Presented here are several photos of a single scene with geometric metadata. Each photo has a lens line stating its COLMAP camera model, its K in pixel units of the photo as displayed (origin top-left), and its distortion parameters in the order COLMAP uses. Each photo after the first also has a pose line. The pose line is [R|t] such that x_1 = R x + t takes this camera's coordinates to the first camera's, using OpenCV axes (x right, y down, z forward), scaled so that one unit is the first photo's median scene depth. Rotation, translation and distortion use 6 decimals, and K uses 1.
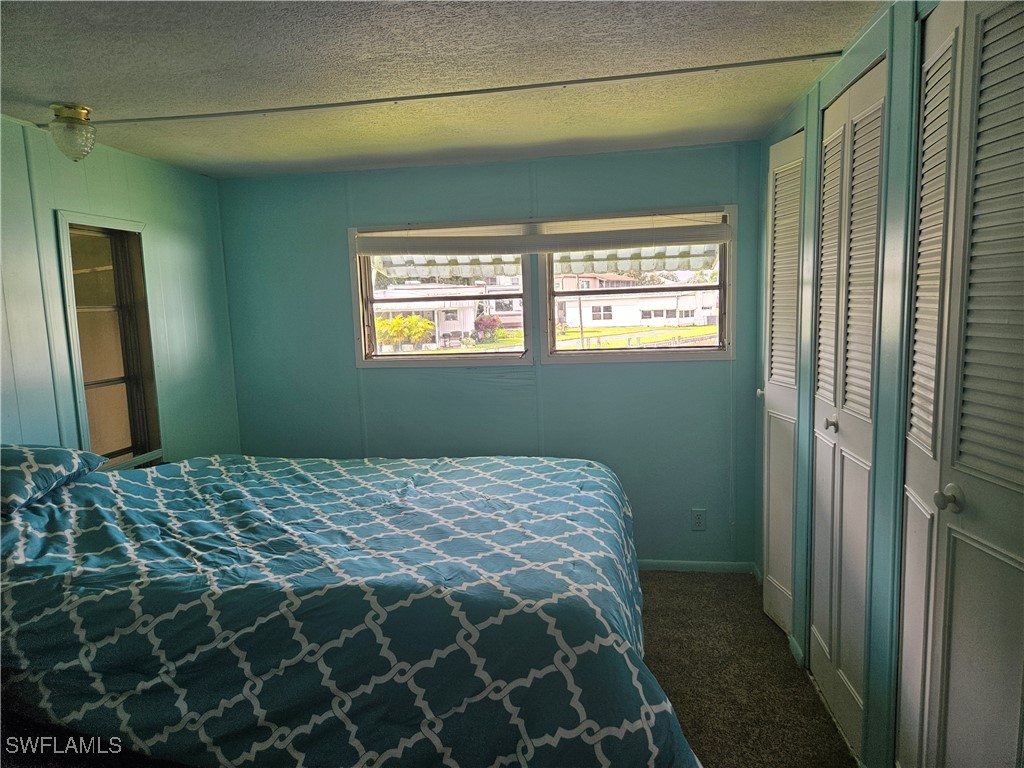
lens RADIAL K [[679.8, 0, 512.0], [0, 679.8, 384.0], [0, 0, 1]] dist [0.001586, 0.002139]
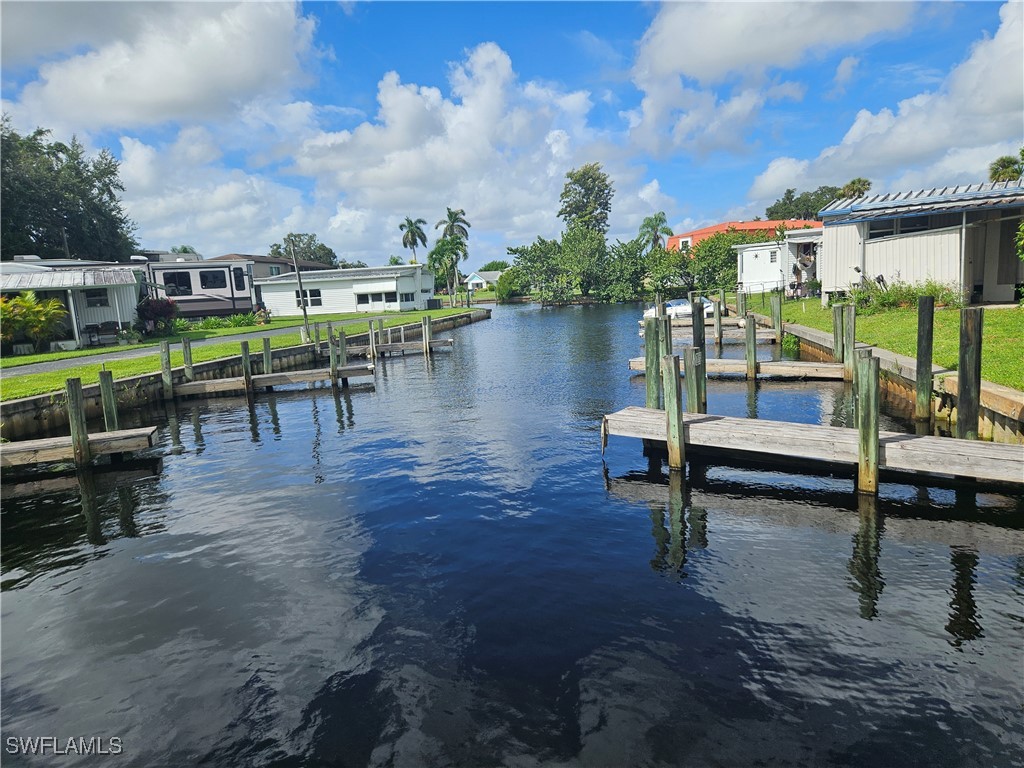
lens RADIAL K [[679.8, 0, 512.0], [0, 679.8, 384.0], [0, 0, 1]] dist [0.001586, 0.002139]
pose [[0.895738, -0.077843, 0.437715, -0.016595], [0.075491, 0.996886, 0.022801, -0.000512], [-0.438127, 0.012620, 0.898825, 0.151721]]
